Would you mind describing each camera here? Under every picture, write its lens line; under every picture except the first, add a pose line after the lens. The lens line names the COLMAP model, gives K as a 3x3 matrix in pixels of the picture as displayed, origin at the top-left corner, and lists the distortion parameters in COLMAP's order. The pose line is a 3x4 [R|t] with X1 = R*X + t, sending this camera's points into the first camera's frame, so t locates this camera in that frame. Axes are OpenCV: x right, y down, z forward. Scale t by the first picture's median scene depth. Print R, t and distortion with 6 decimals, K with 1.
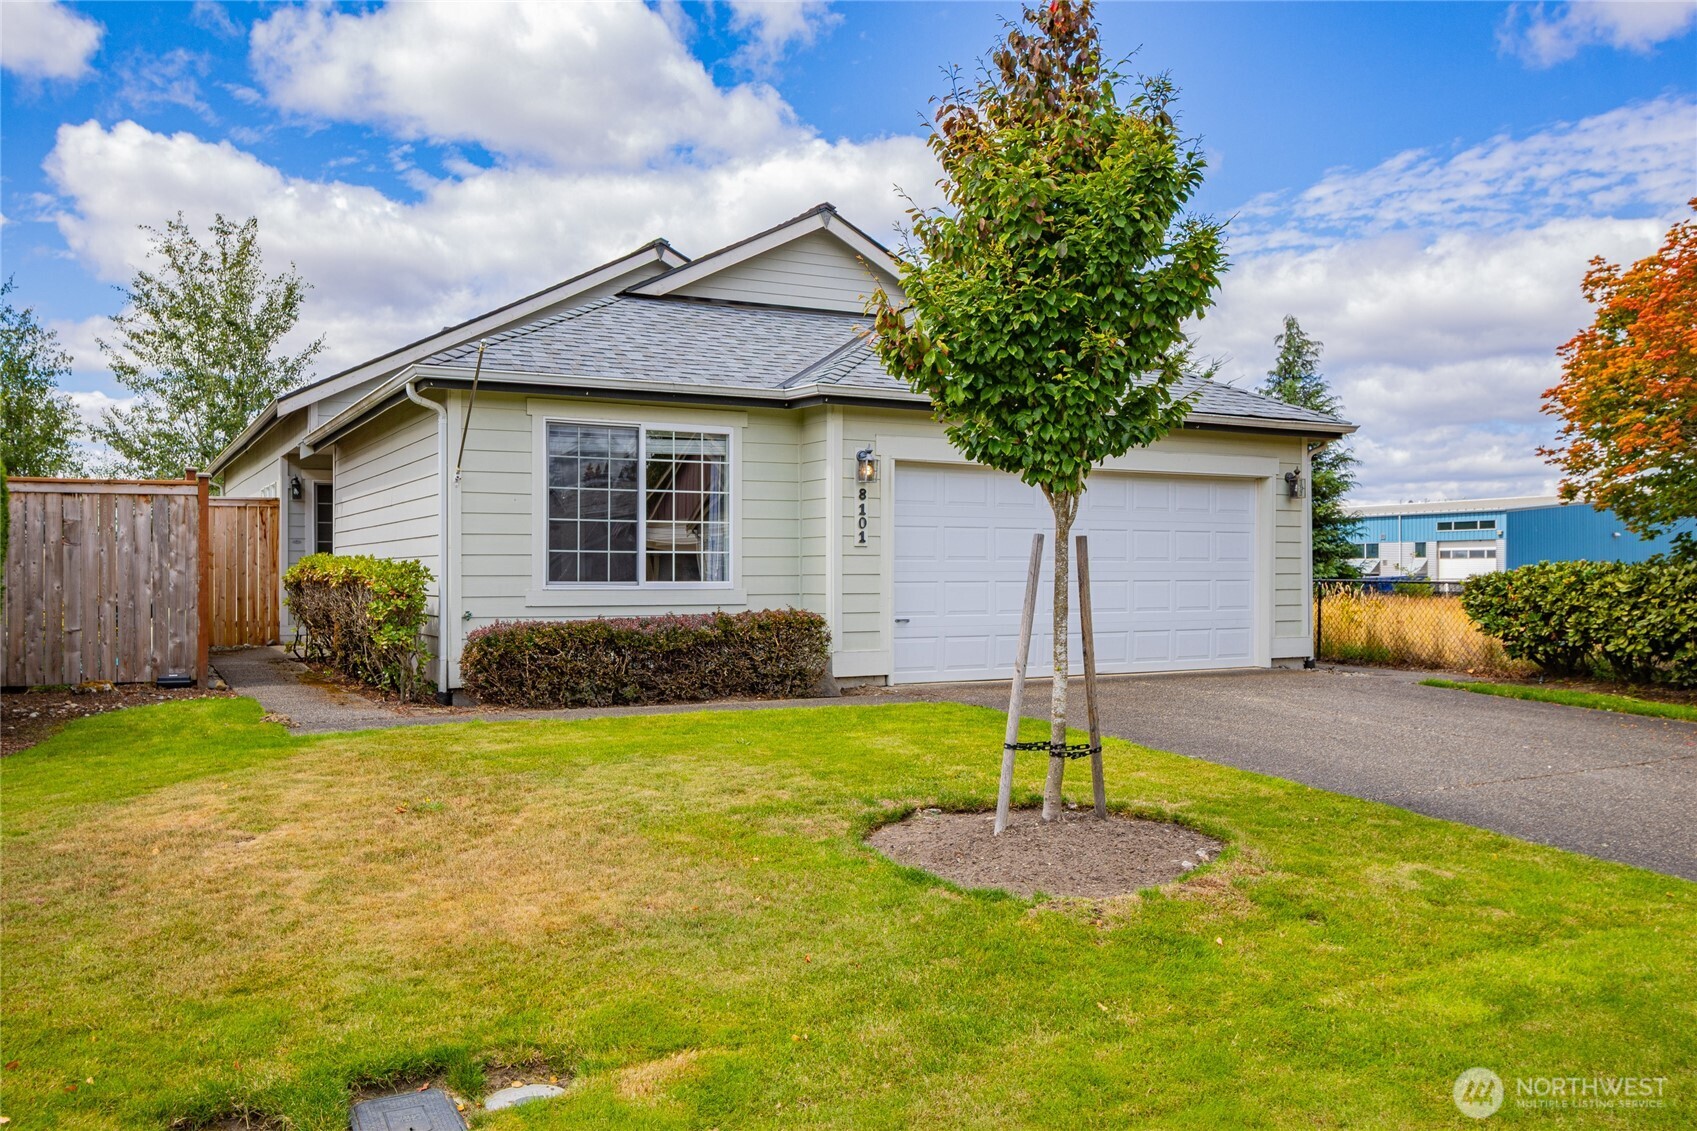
lens RADIAL K [[1424.0, 0, 848.5], [0, 1424.0, 565.5], [0, 0, 1]] dist [-0.004510, -0.002115]
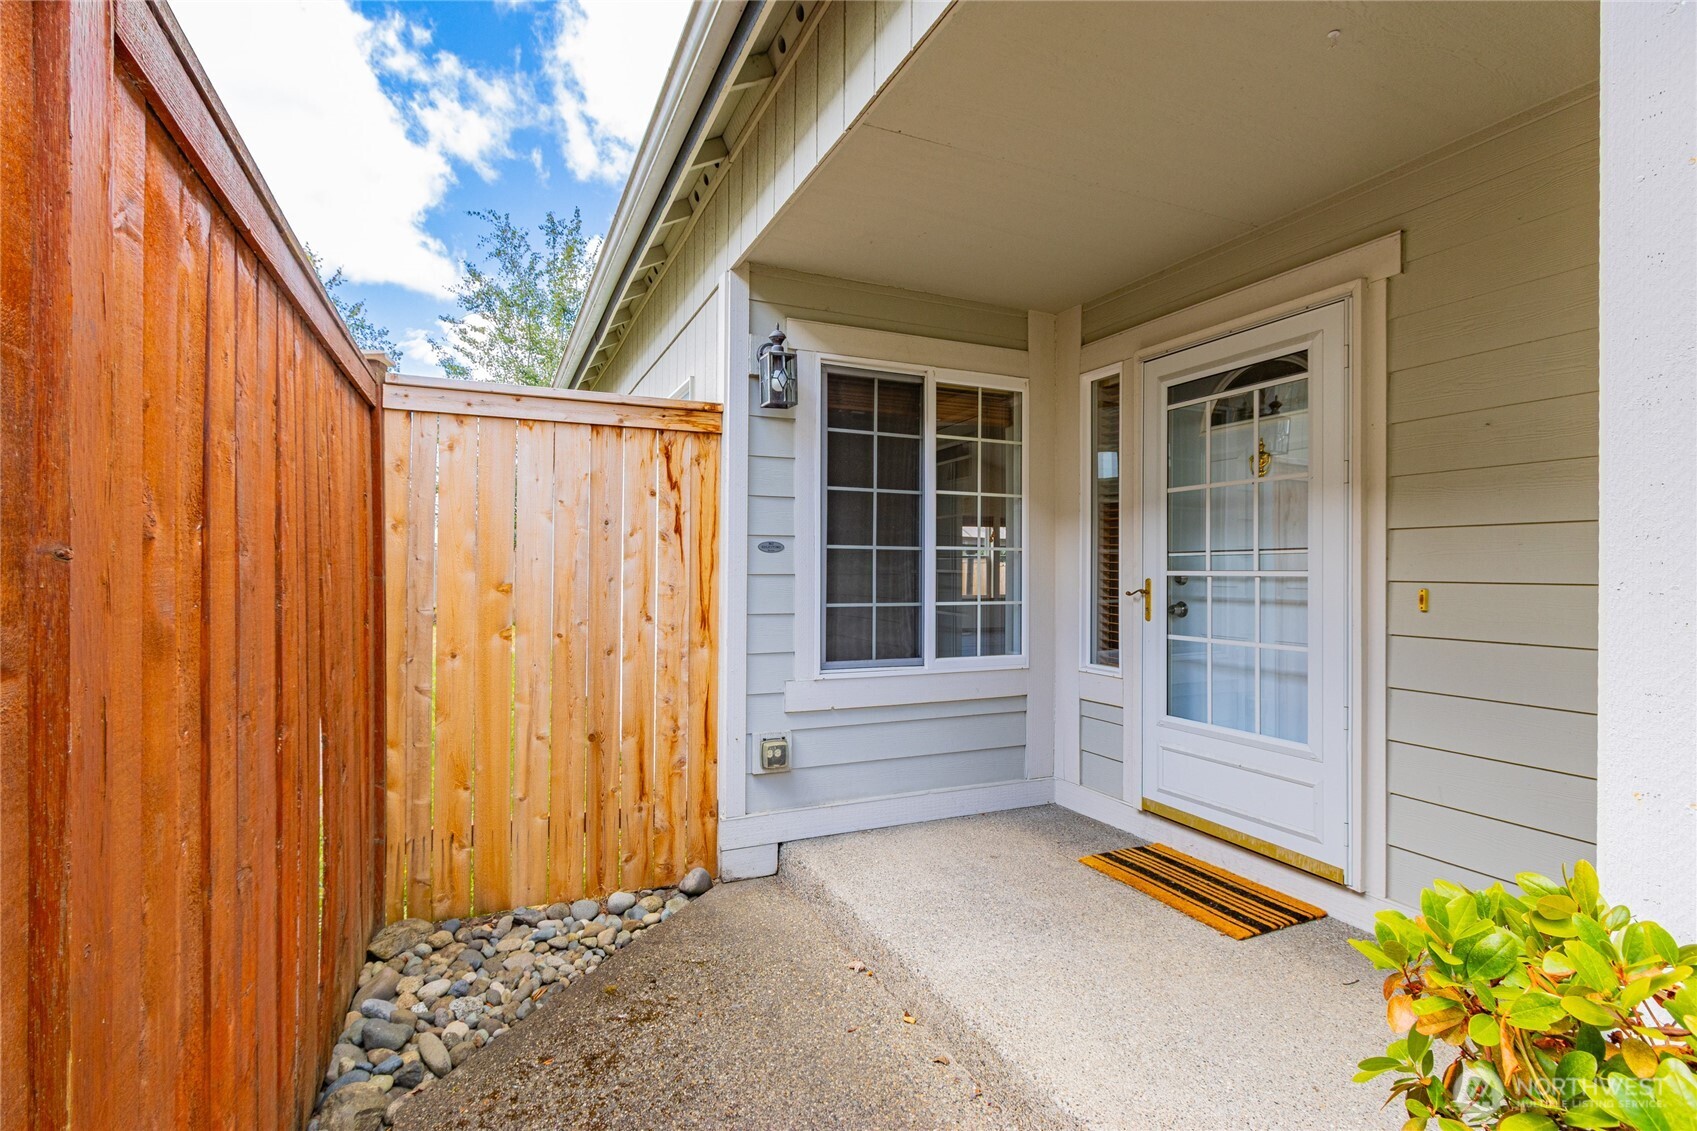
lens RADIAL K [[816.4, 0, 848.5], [0, 816.4, 565.5], [0, 0, 1]] dist [-0.001110, -0.000139]
pose [[0.997735, 0.006795, -0.066927, -0.359809], [-0.006396, 0.999960, 0.006175, -0.013831], [0.066966, -0.005733, 0.997739, 0.823837]]
